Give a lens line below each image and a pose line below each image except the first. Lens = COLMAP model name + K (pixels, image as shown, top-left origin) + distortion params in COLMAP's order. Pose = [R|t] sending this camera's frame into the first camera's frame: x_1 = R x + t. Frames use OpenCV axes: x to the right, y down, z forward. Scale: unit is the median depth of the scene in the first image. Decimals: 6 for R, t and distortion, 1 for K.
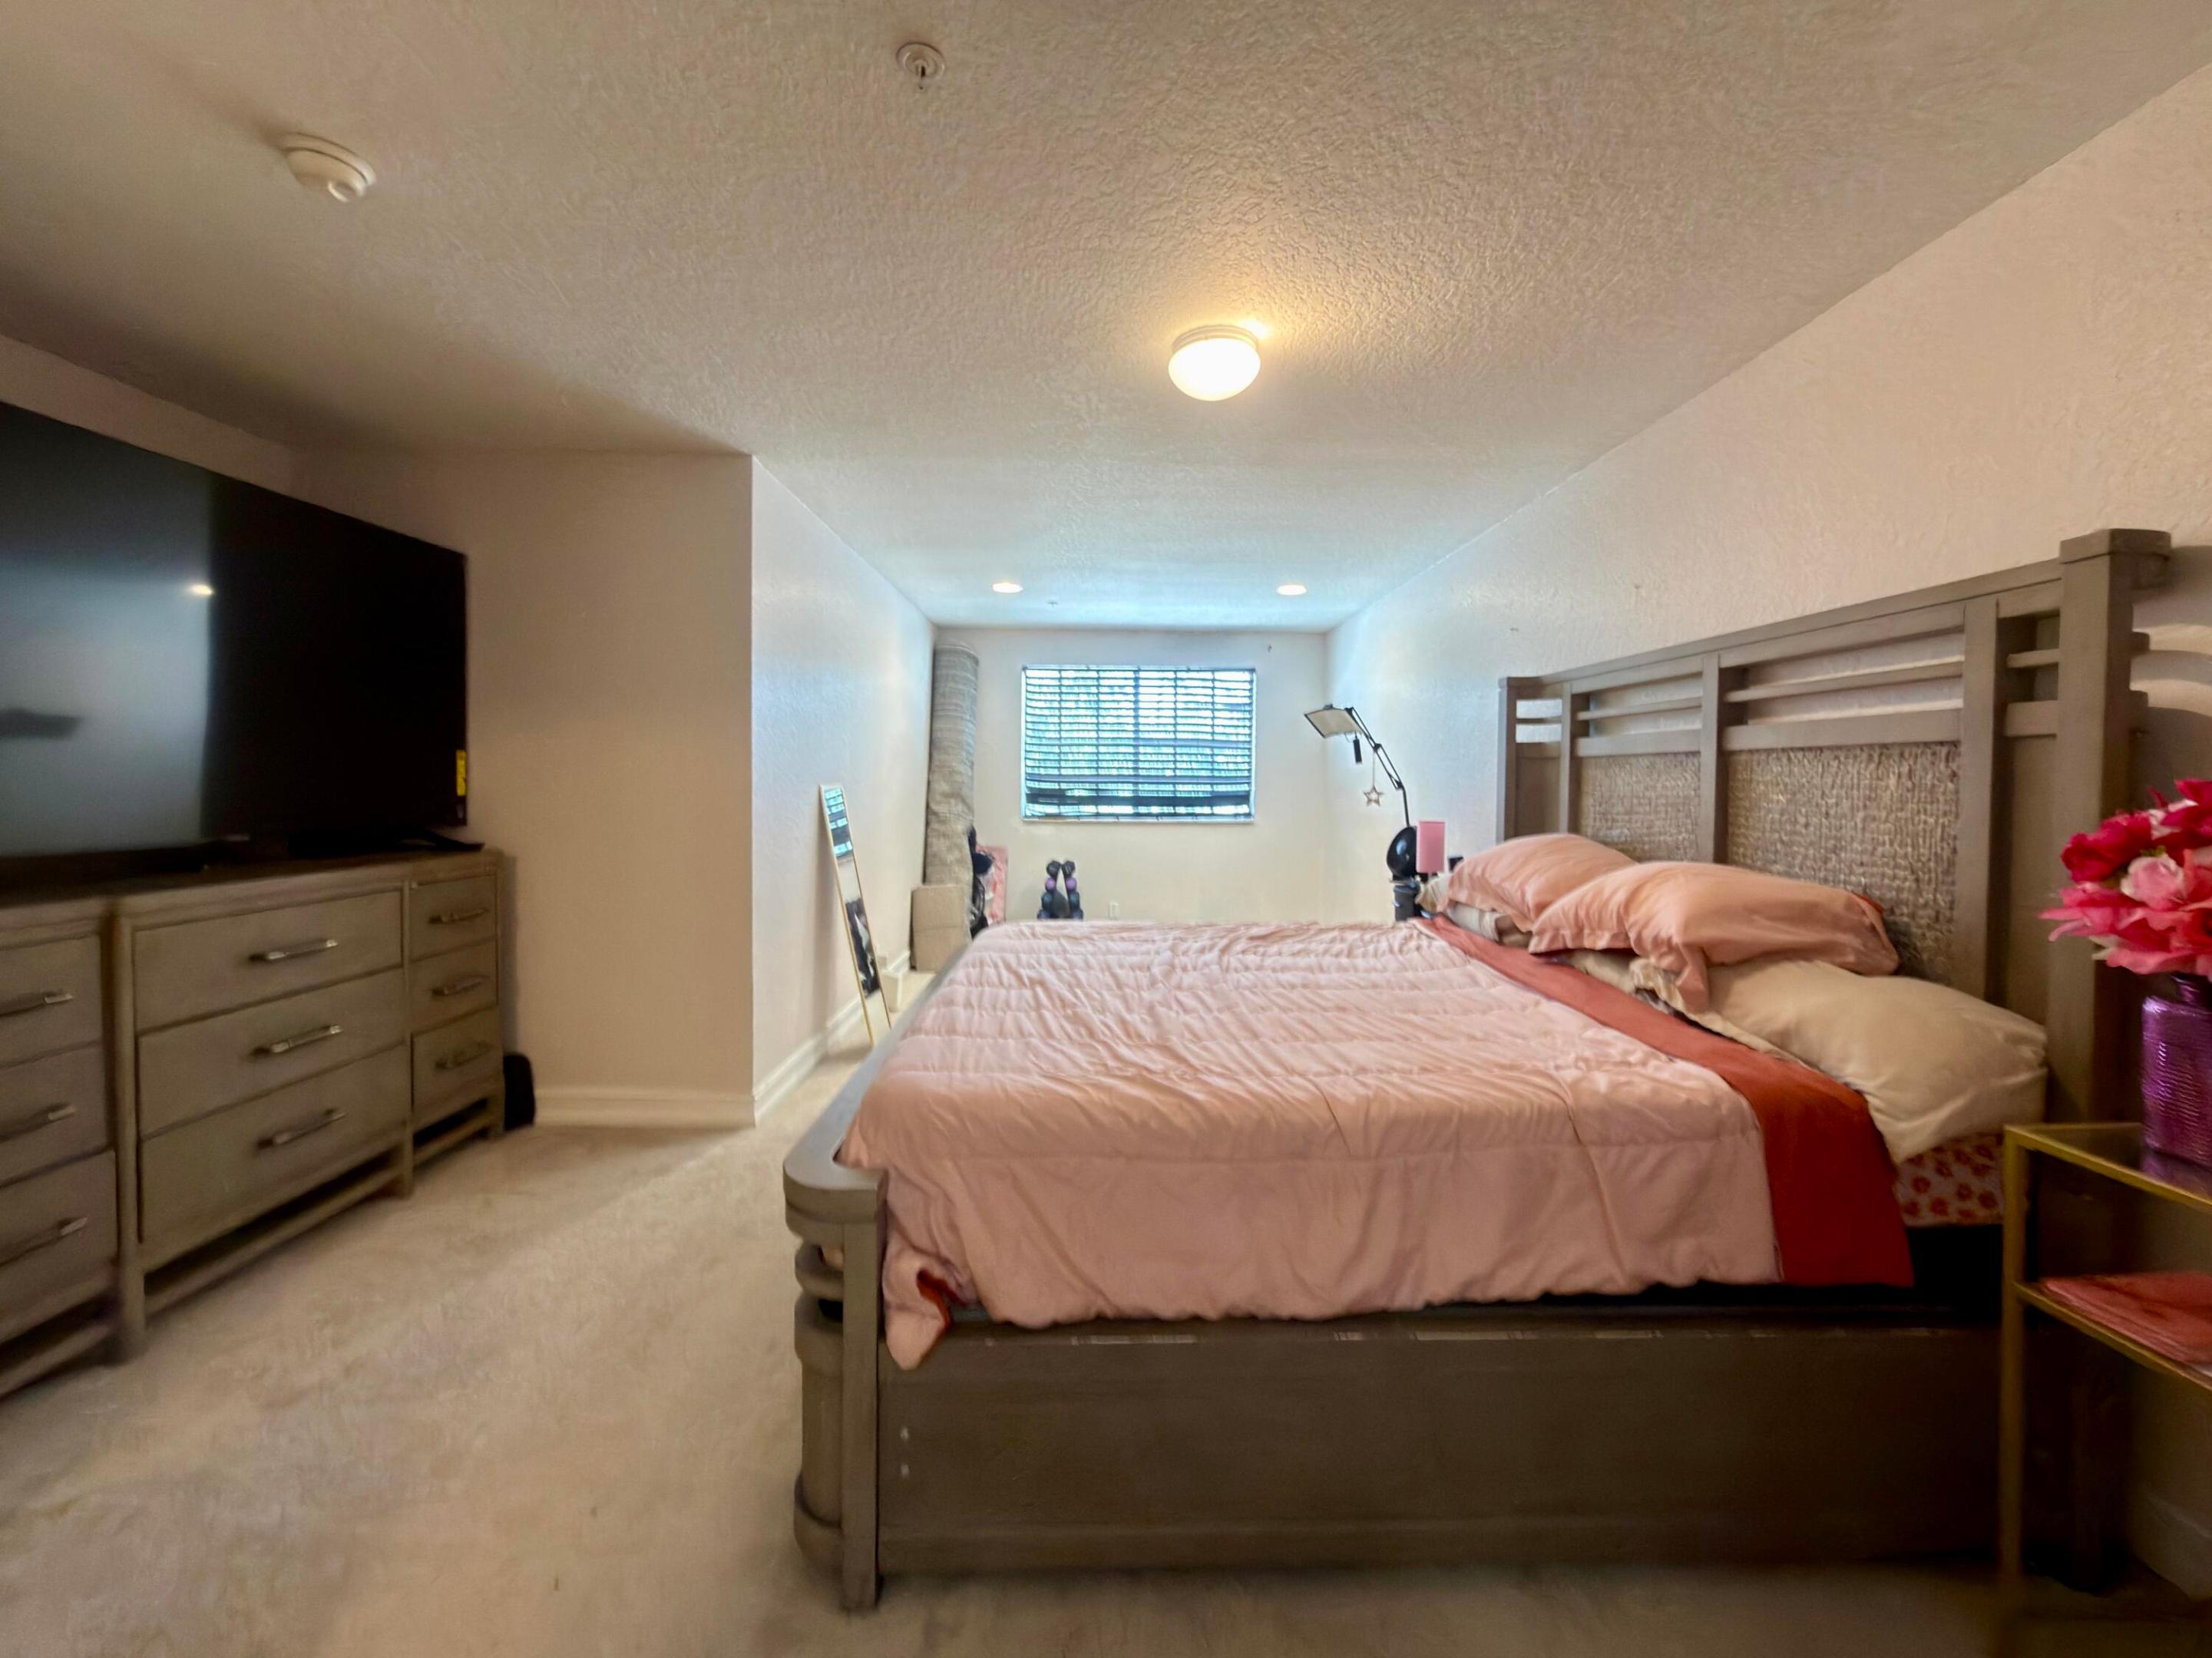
lens RADIAL K [[918.7, 0, 1106.0], [0, 918.7, 829.0], [0, 0, 1]] dist [0.000875, 0.000011]
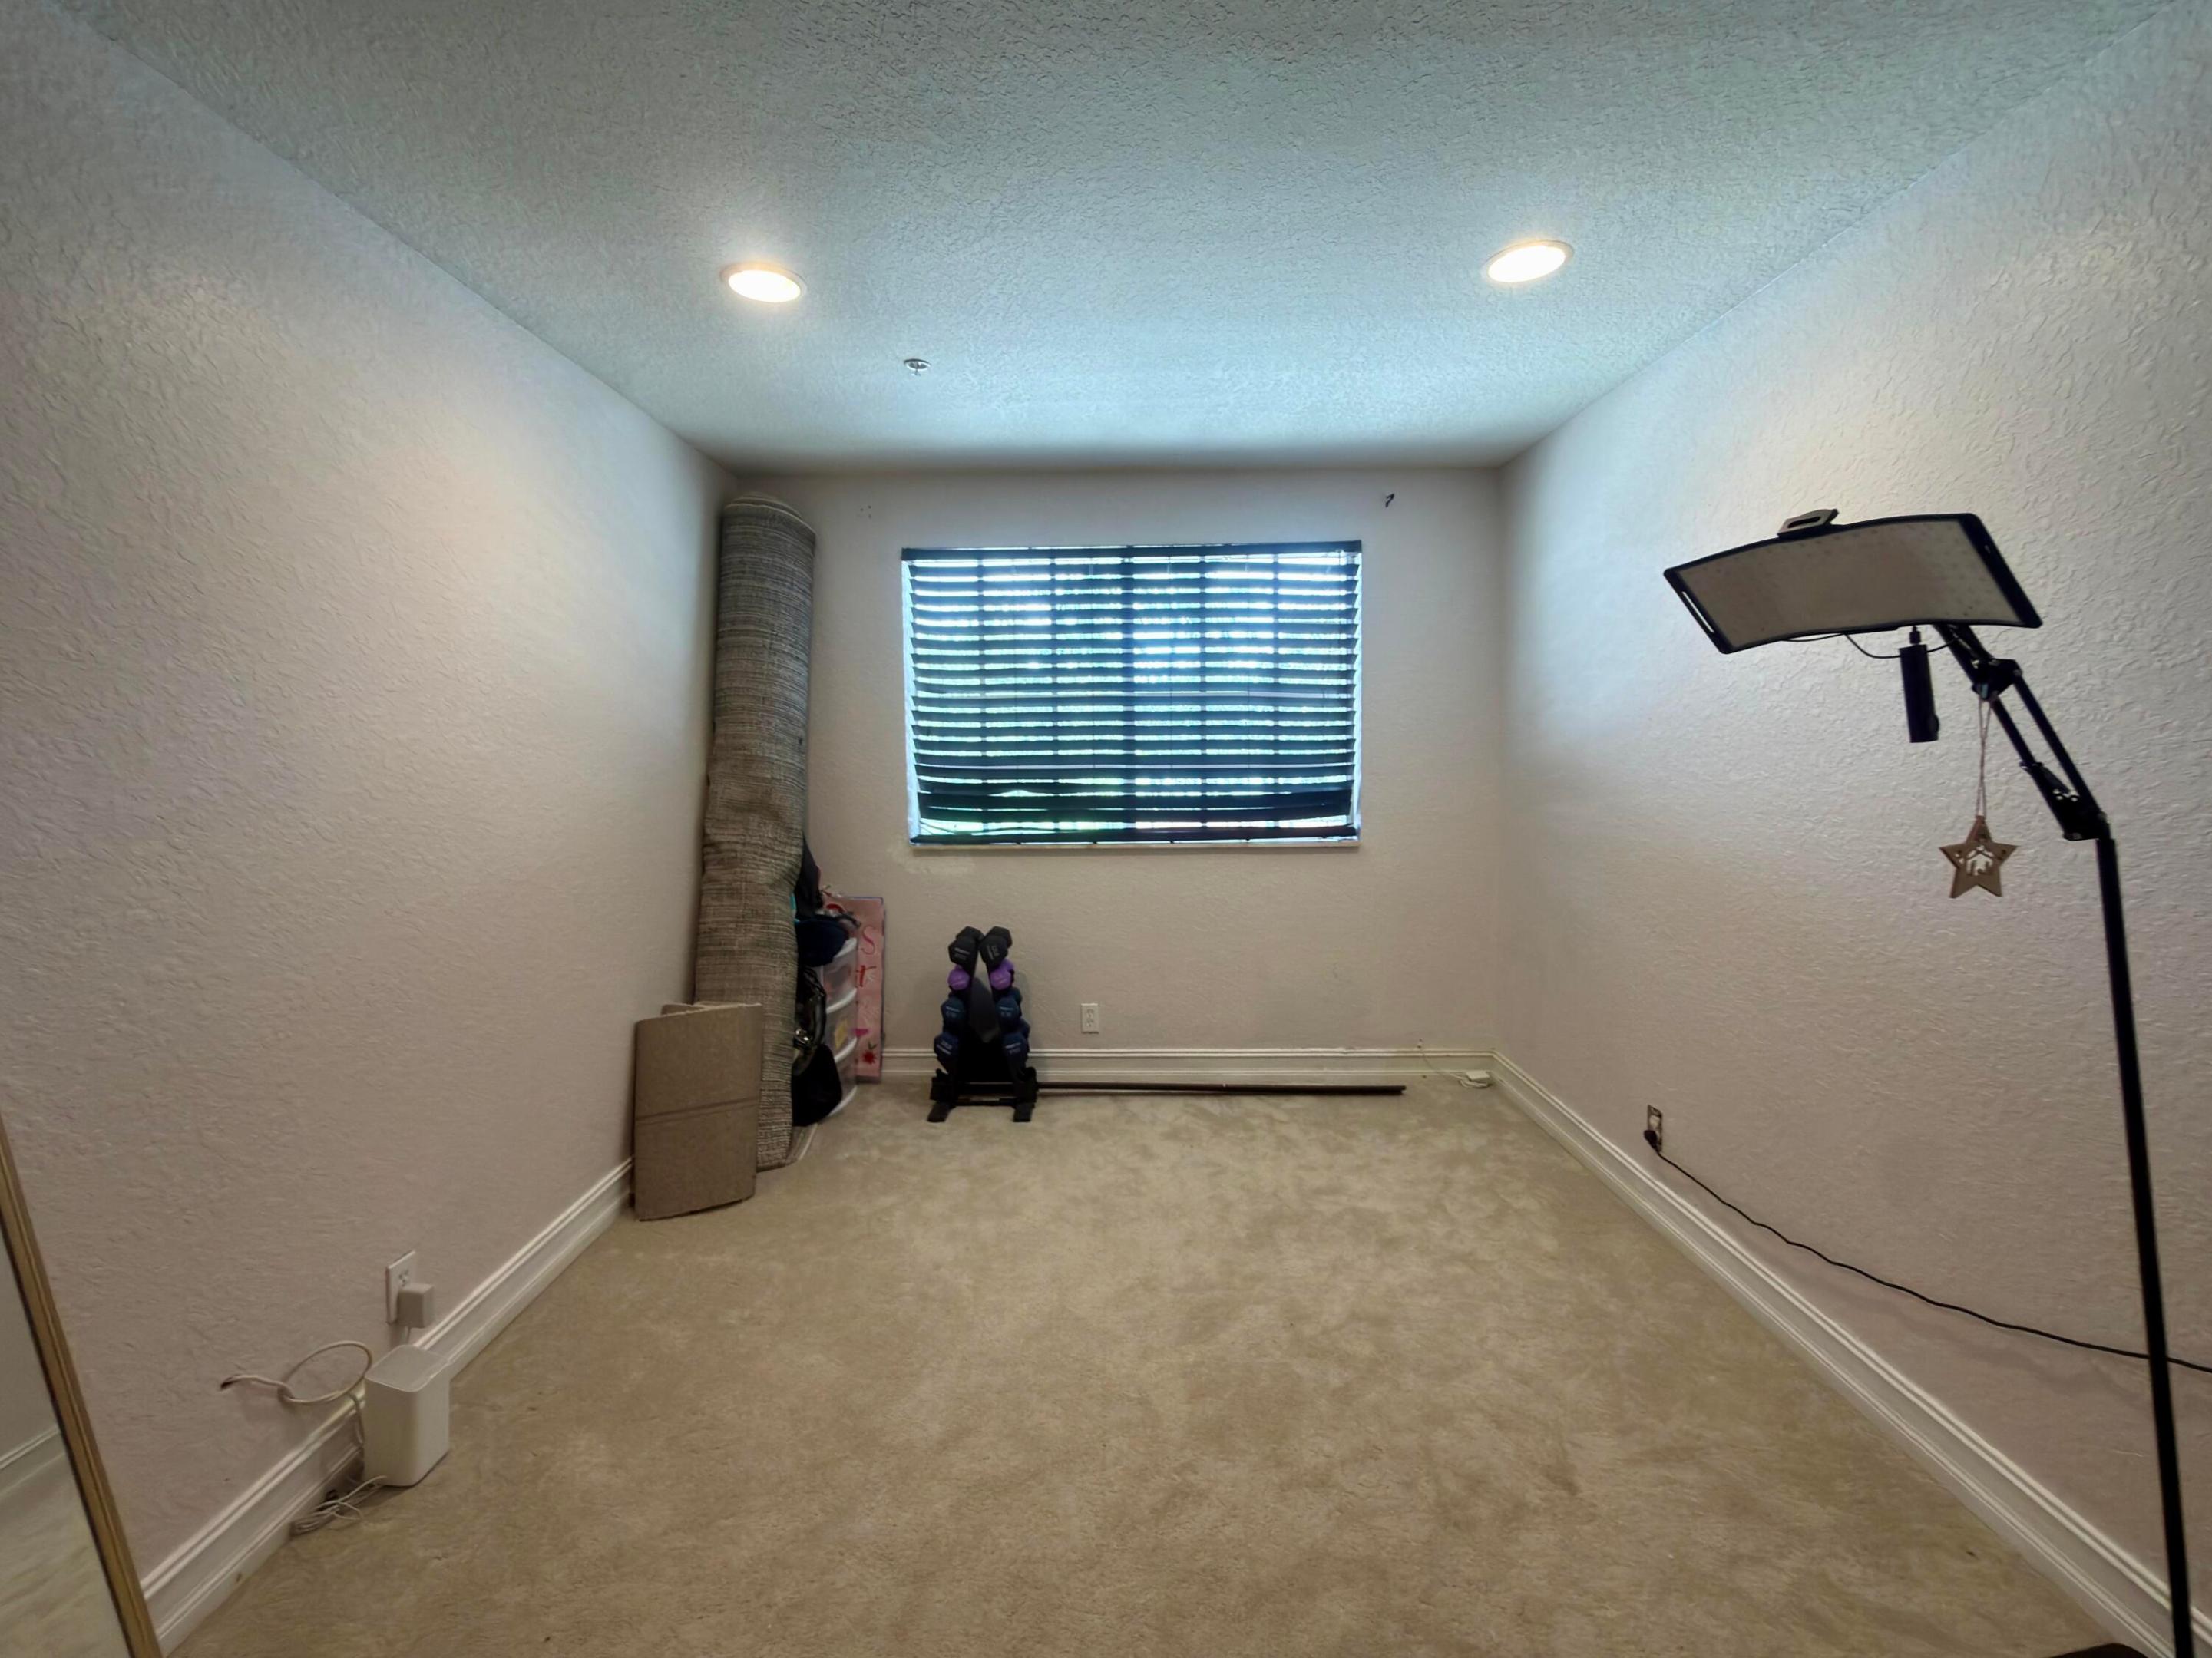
lens RADIAL K [[906.2, 0, 1107.8], [0, 906.2, 780.5], [0, 0, 1]] dist [-0.040355, -0.000007]
pose [[0.999661, -0.015209, -0.021136, 0.063593], [0.014951, 0.999813, -0.012274, -0.083800], [0.021319, 0.011954, 0.999701, 1.042148]]
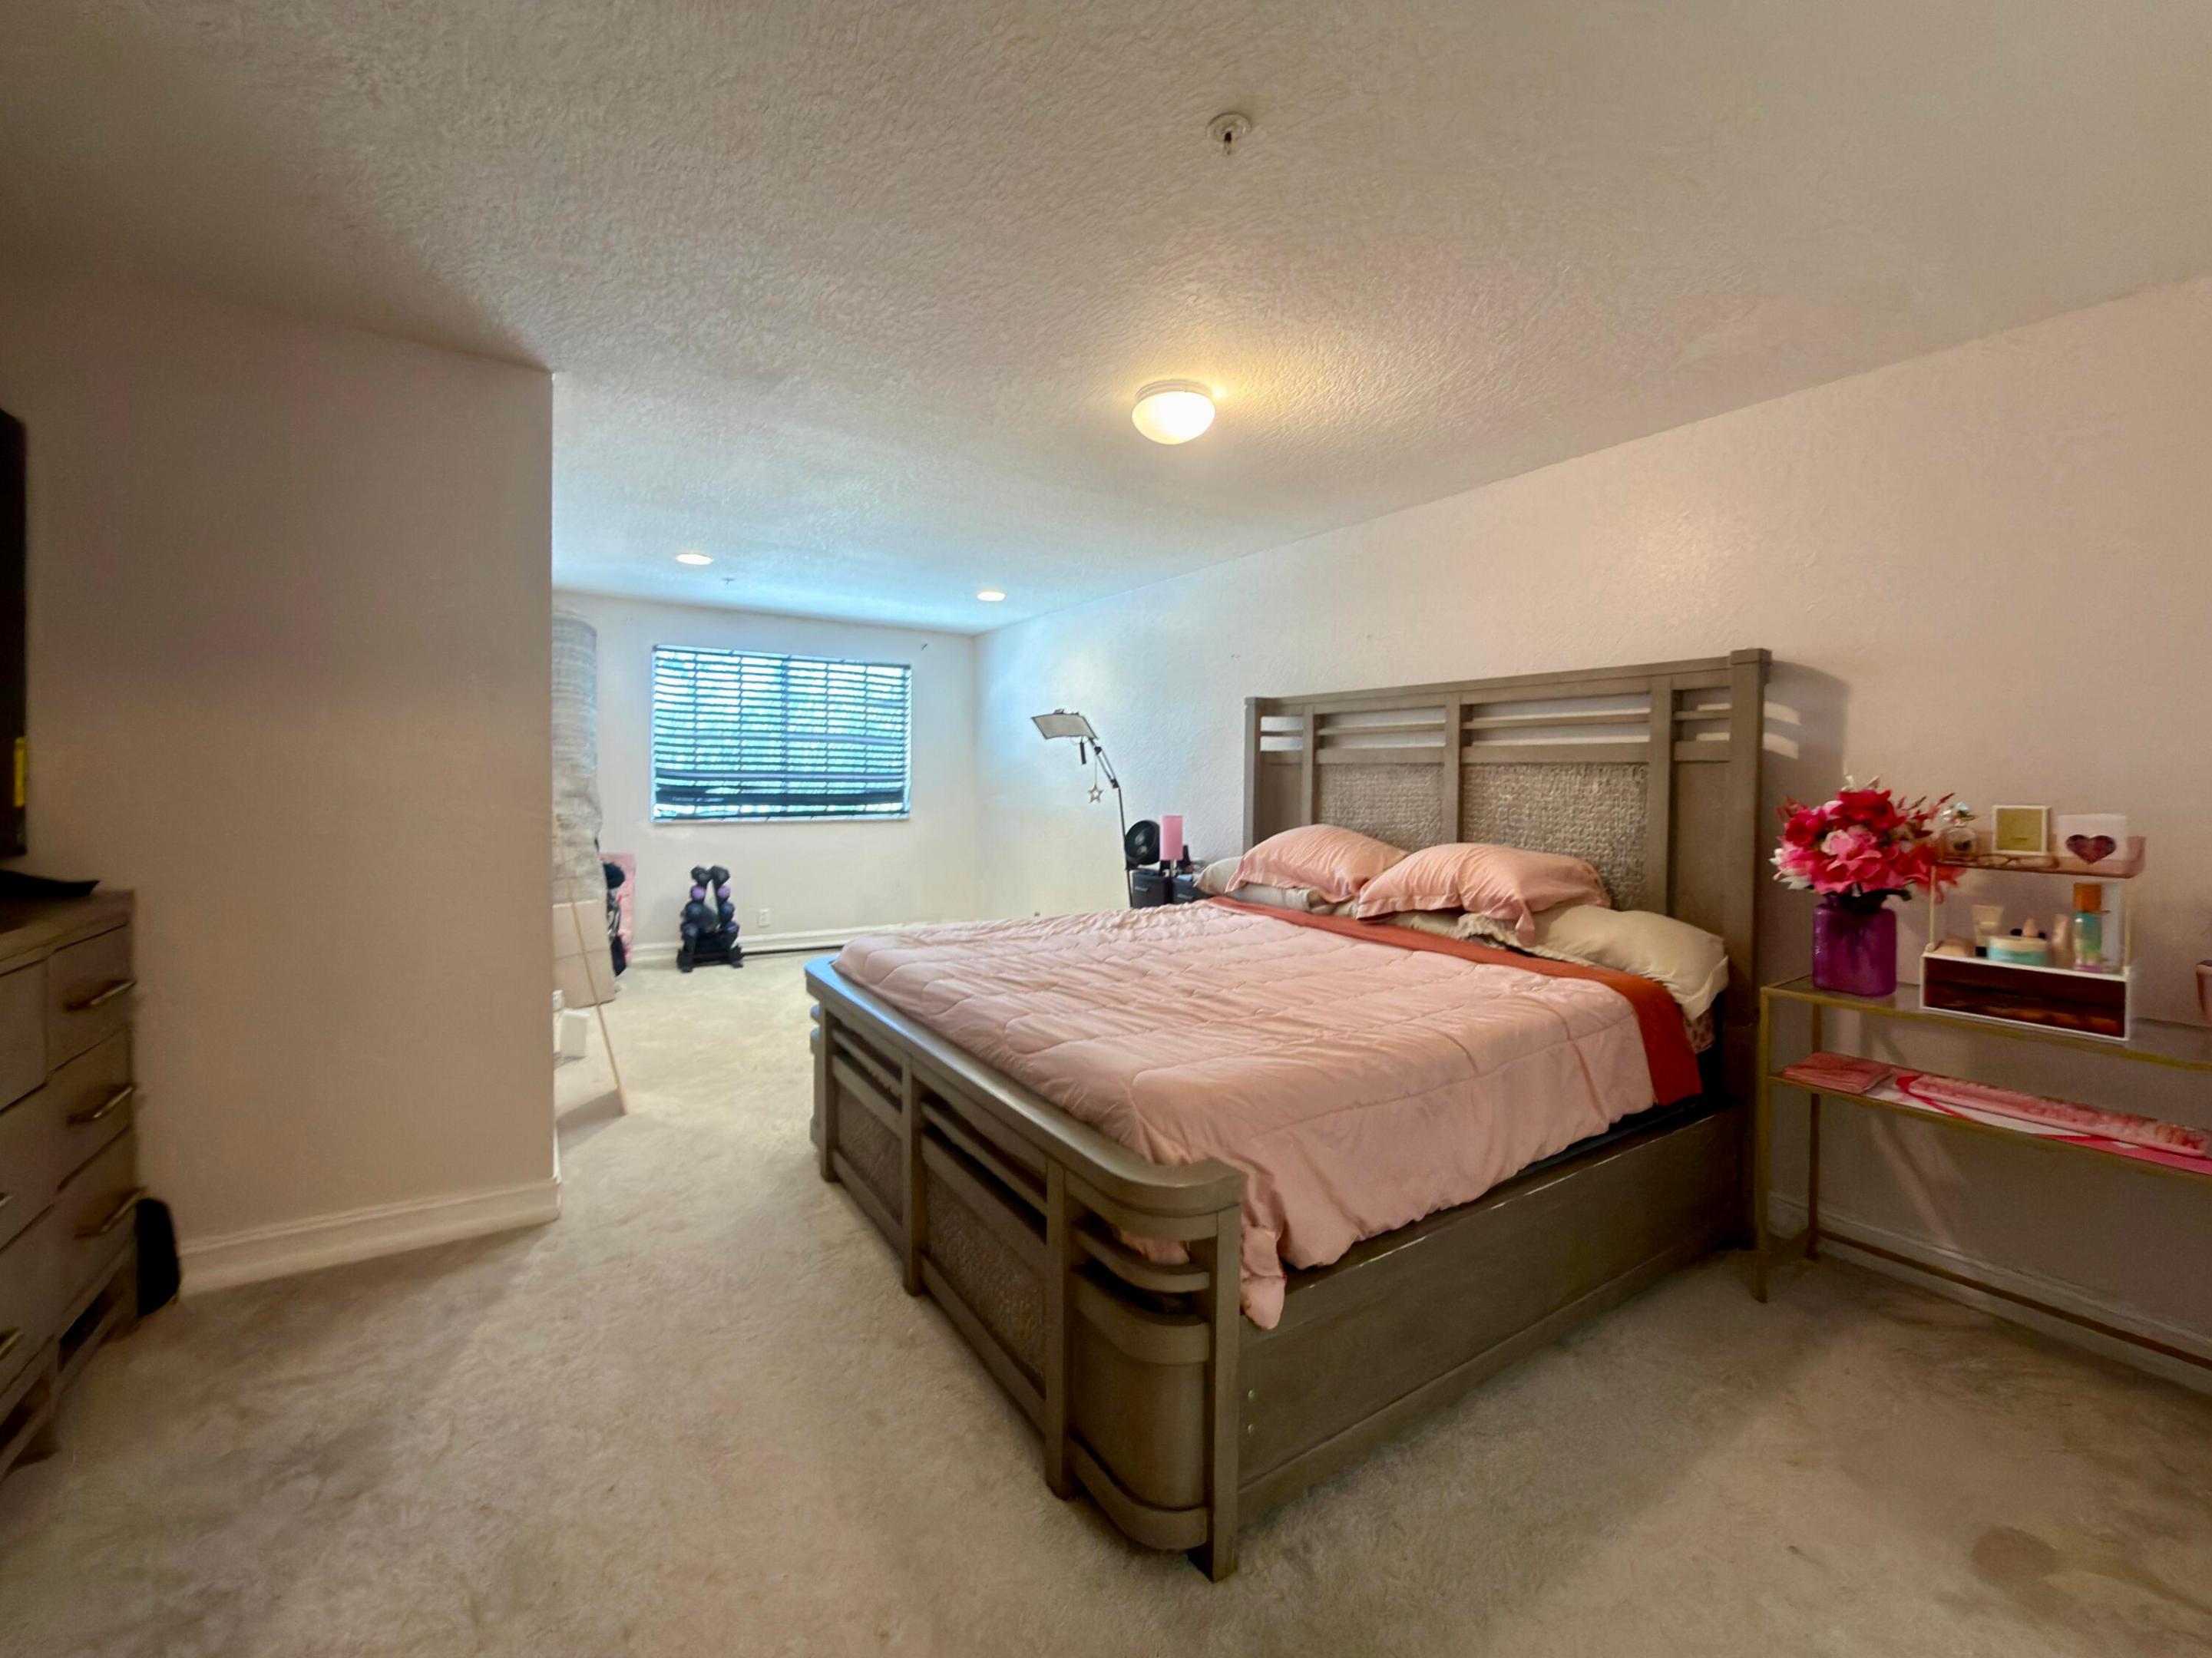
lens RADIAL K [[918.7, 0, 1106.0], [0, 918.7, 829.0], [0, 0, 1]] dist [0.000875, 0.000011]
pose [[0.844847, -0.028329, 0.534257, -0.410770], [0.023624, 0.999598, 0.015646, -0.014569], [-0.534485, -0.000598, 0.845177, 0.075911]]
